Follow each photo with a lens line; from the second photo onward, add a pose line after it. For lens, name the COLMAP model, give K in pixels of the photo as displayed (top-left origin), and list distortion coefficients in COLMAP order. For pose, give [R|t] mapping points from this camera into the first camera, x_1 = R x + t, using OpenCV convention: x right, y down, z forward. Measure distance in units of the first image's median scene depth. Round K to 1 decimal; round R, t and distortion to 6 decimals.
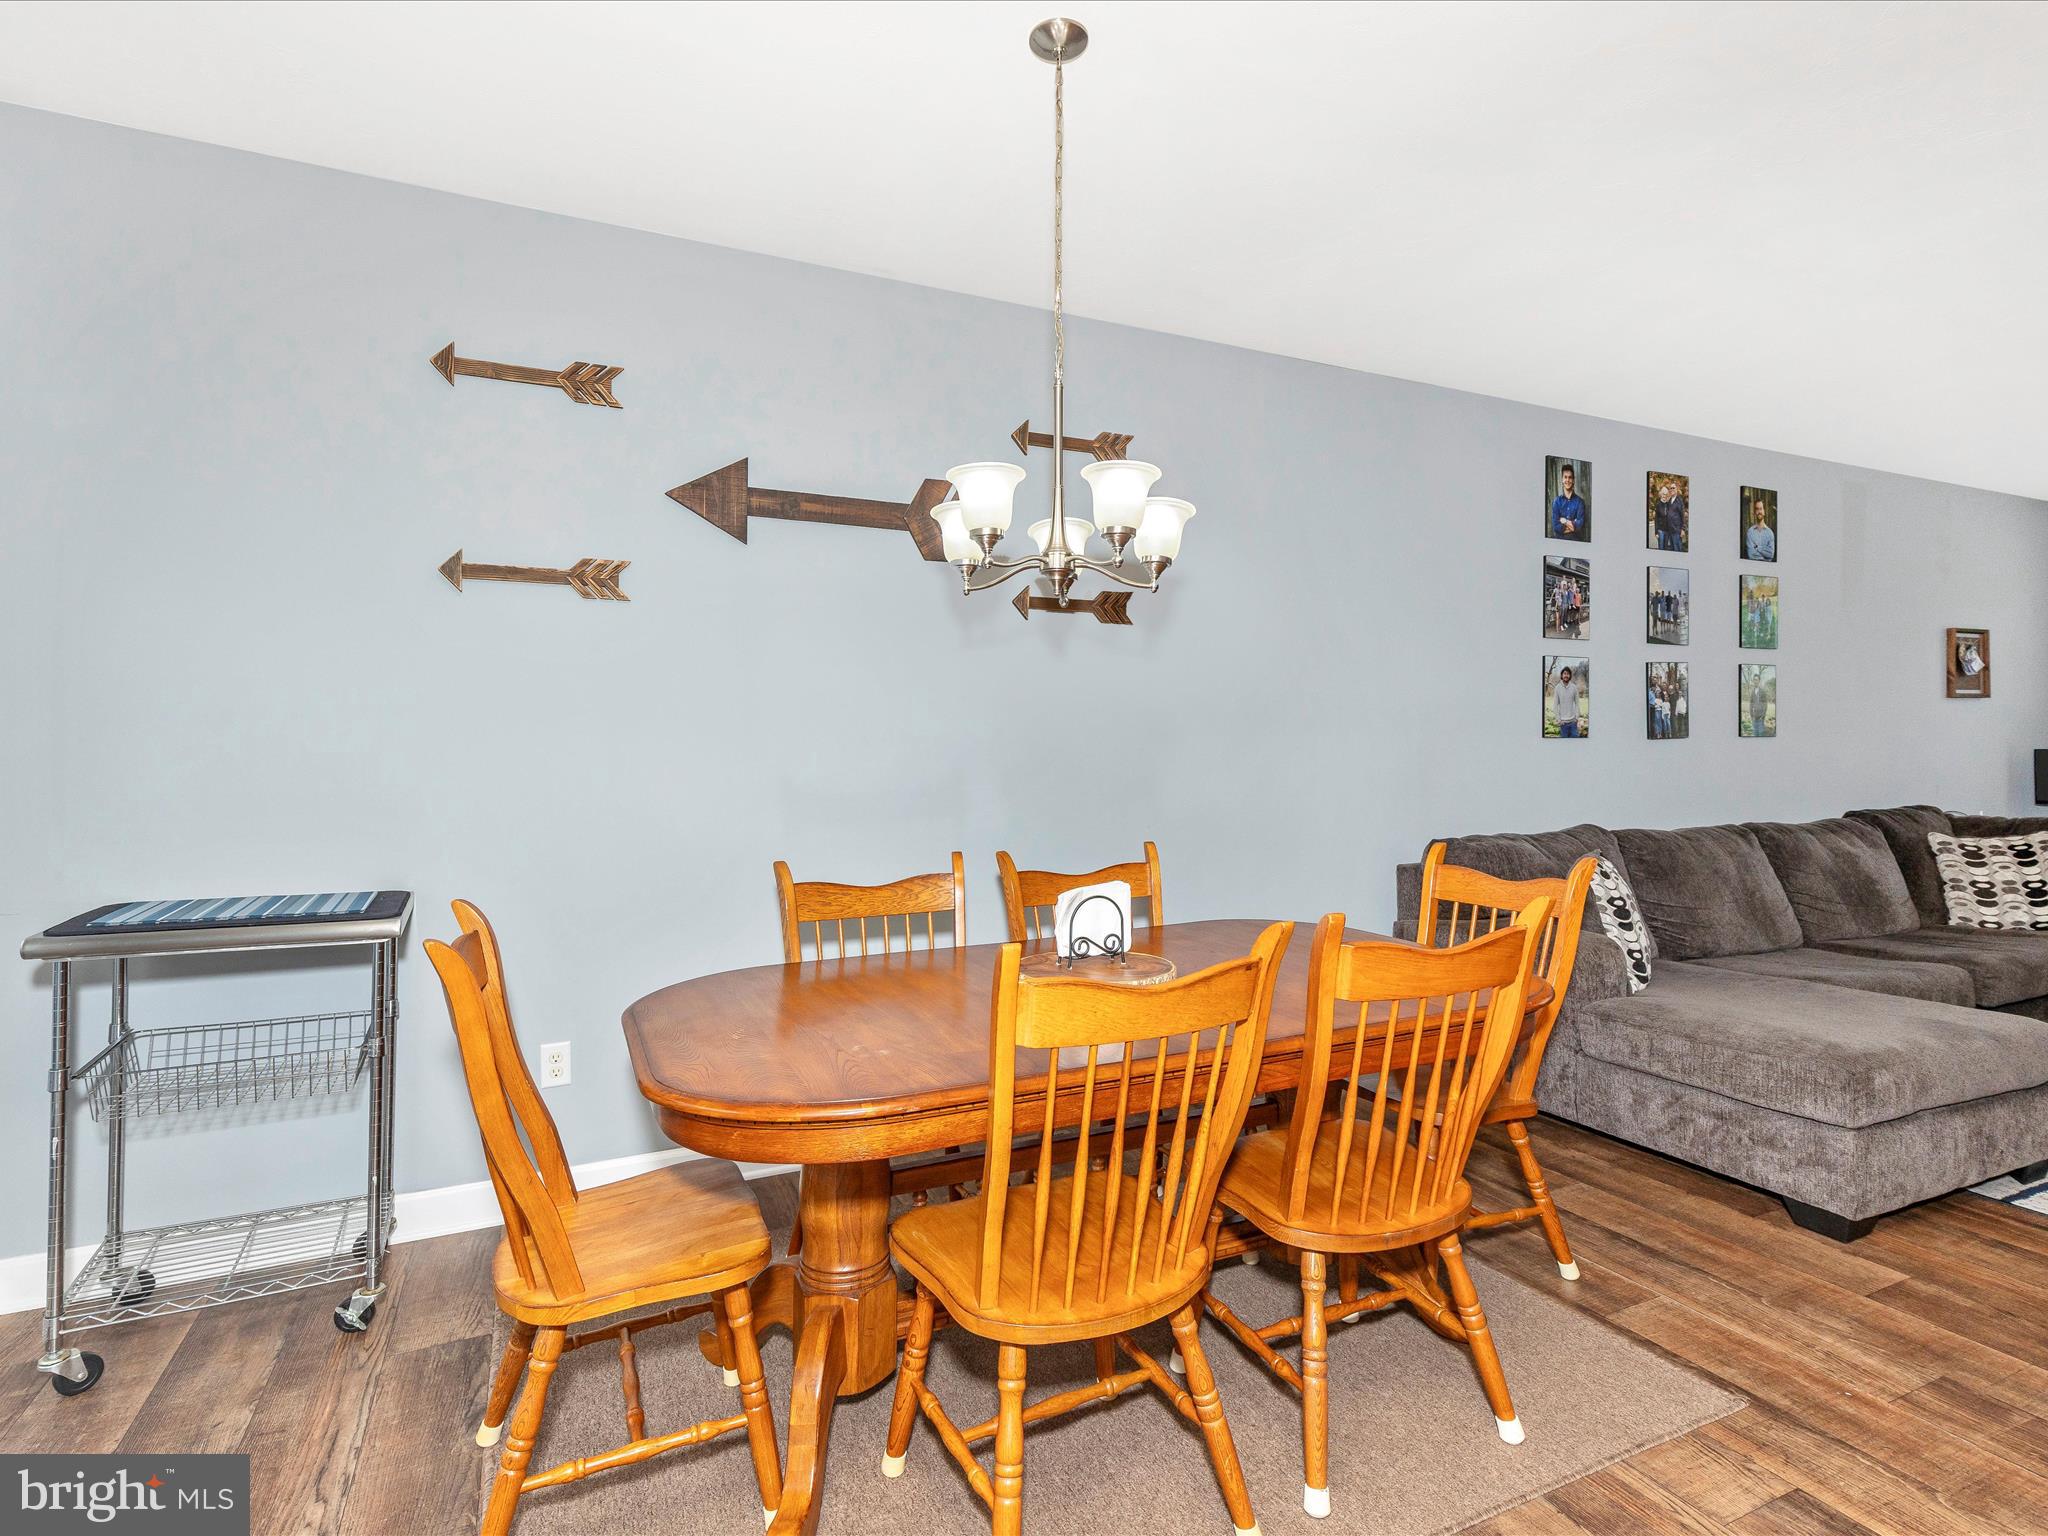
lens RADIAL K [[1011.4, 0, 1032.4], [0, 1011.4, 756.4], [0, 0, 1]] dist [0.003302, -0.000986]
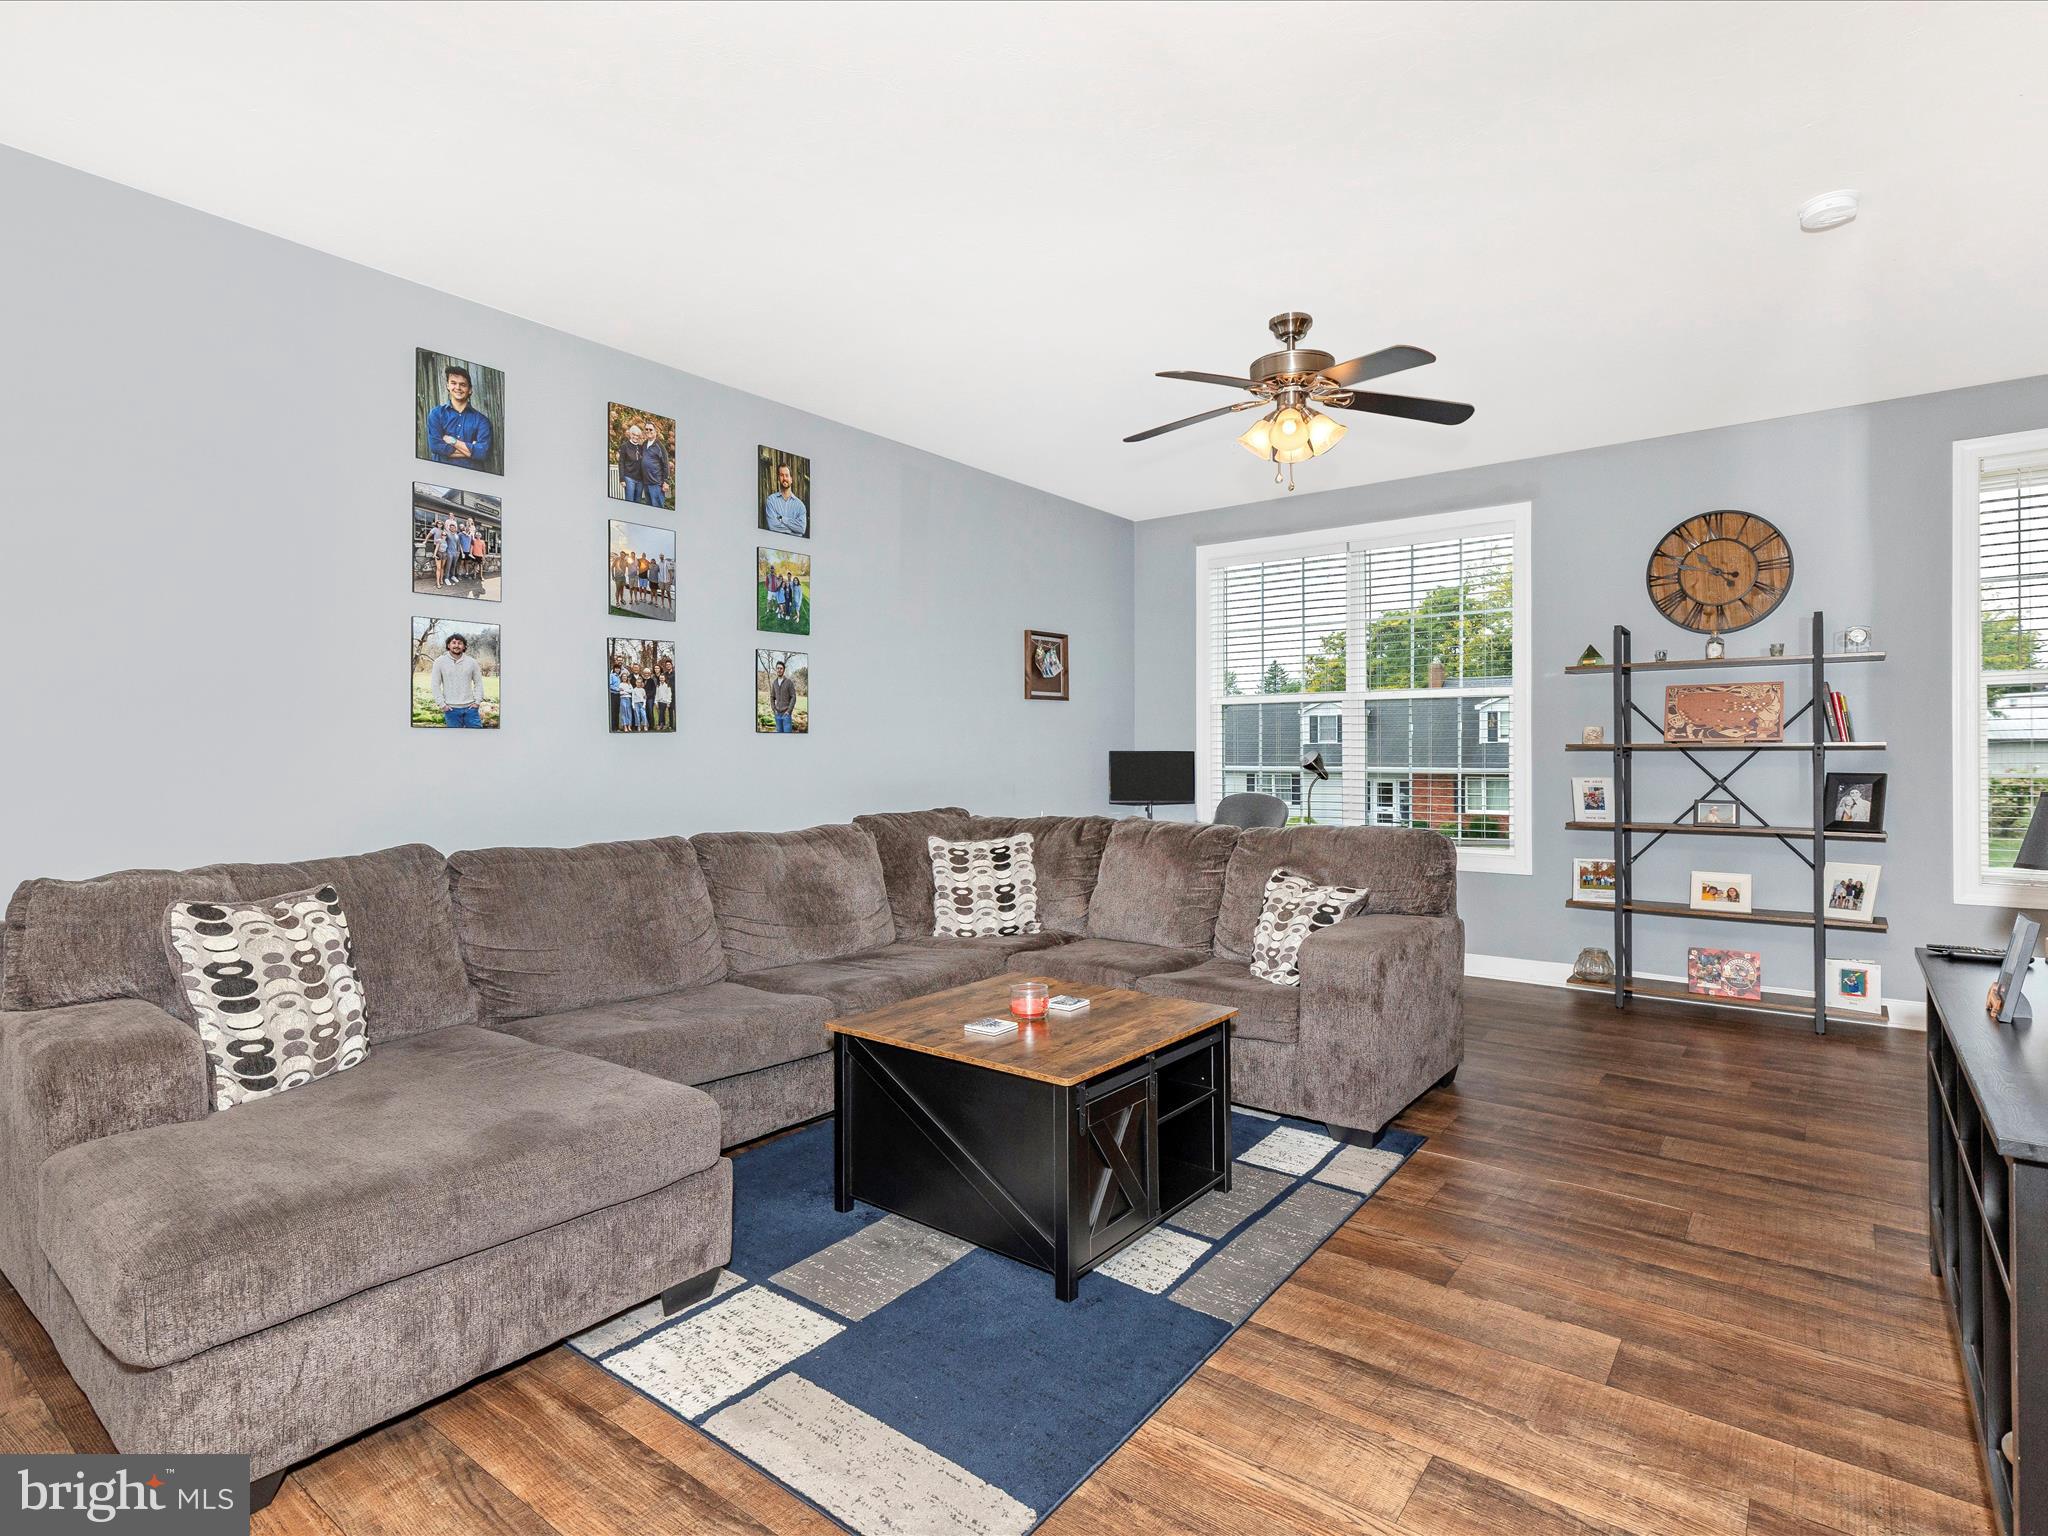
lens RADIAL K [[1011.4, 0, 1032.4], [0, 1011.4, 756.4], [0, 0, 1]] dist [0.003302, -0.000986]
pose [[0.886551, 0.007376, 0.462571, 0.556088], [-0.007873, 0.999969, -0.000856, 0.000315], [-0.462563, -0.002883, 0.886582, 0.127873]]
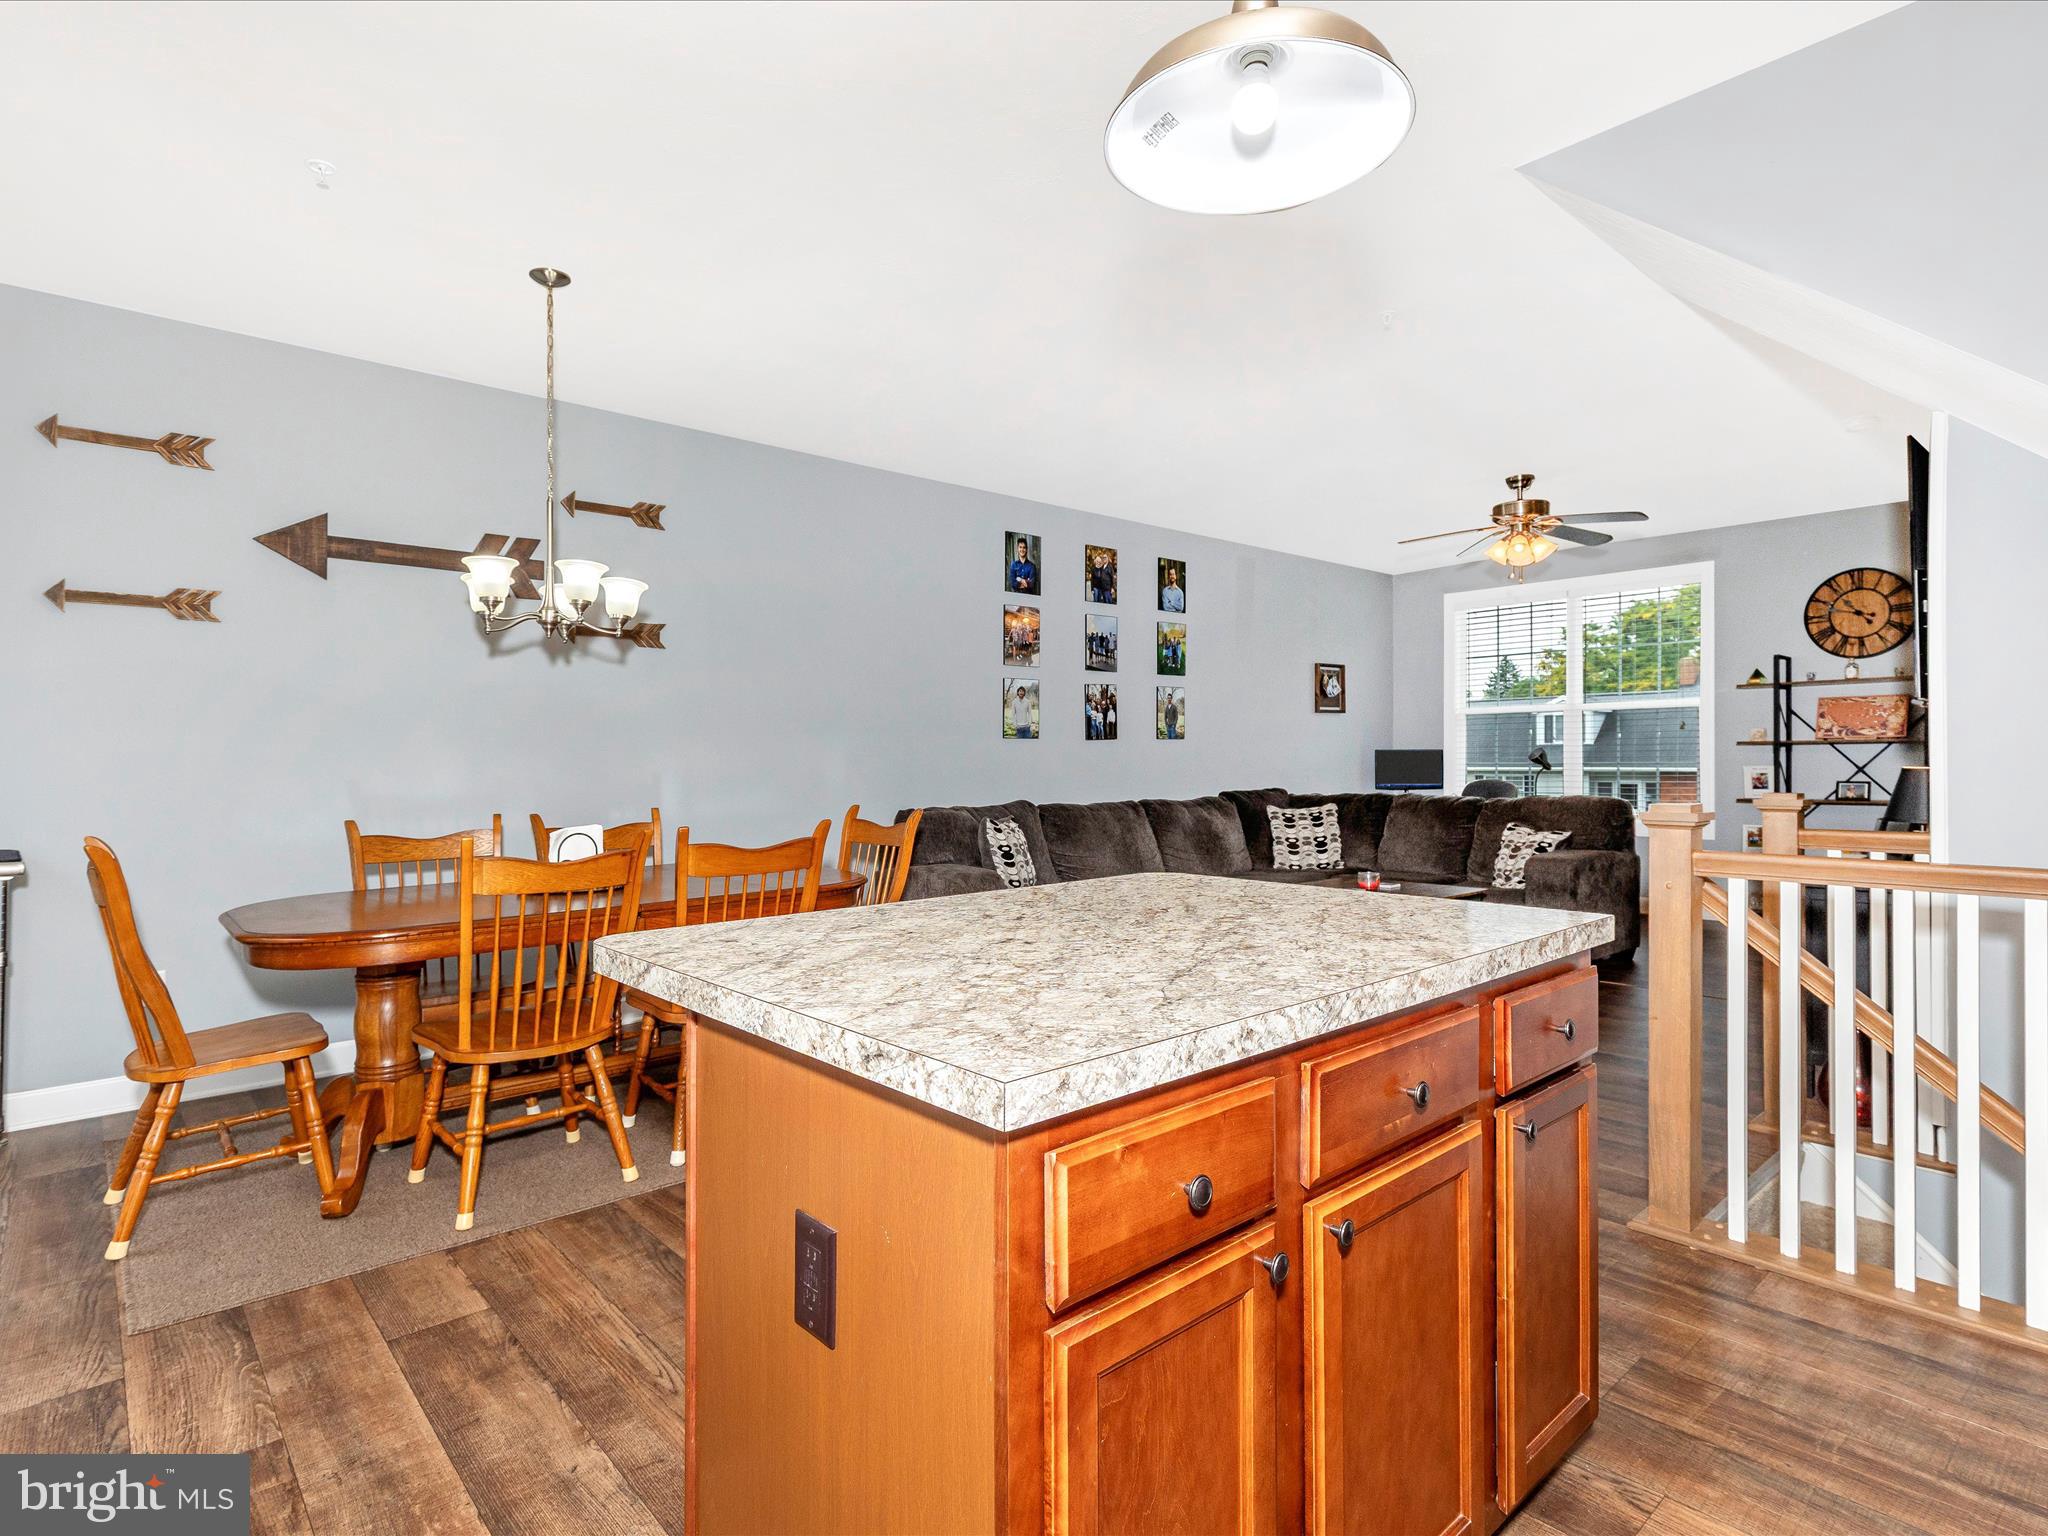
lens RADIAL K [[1043.7, 0, 1016.2], [0, 1043.7, 772.2], [0, 0, 1]] dist [0.000223, -0.001658]
pose [[0.961520, -0.001128, 0.274732, 0.132733], [-0.001980, 0.999937, 0.011033, 0.011821], [-0.274727, -0.011152, 0.961458, -0.351569]]
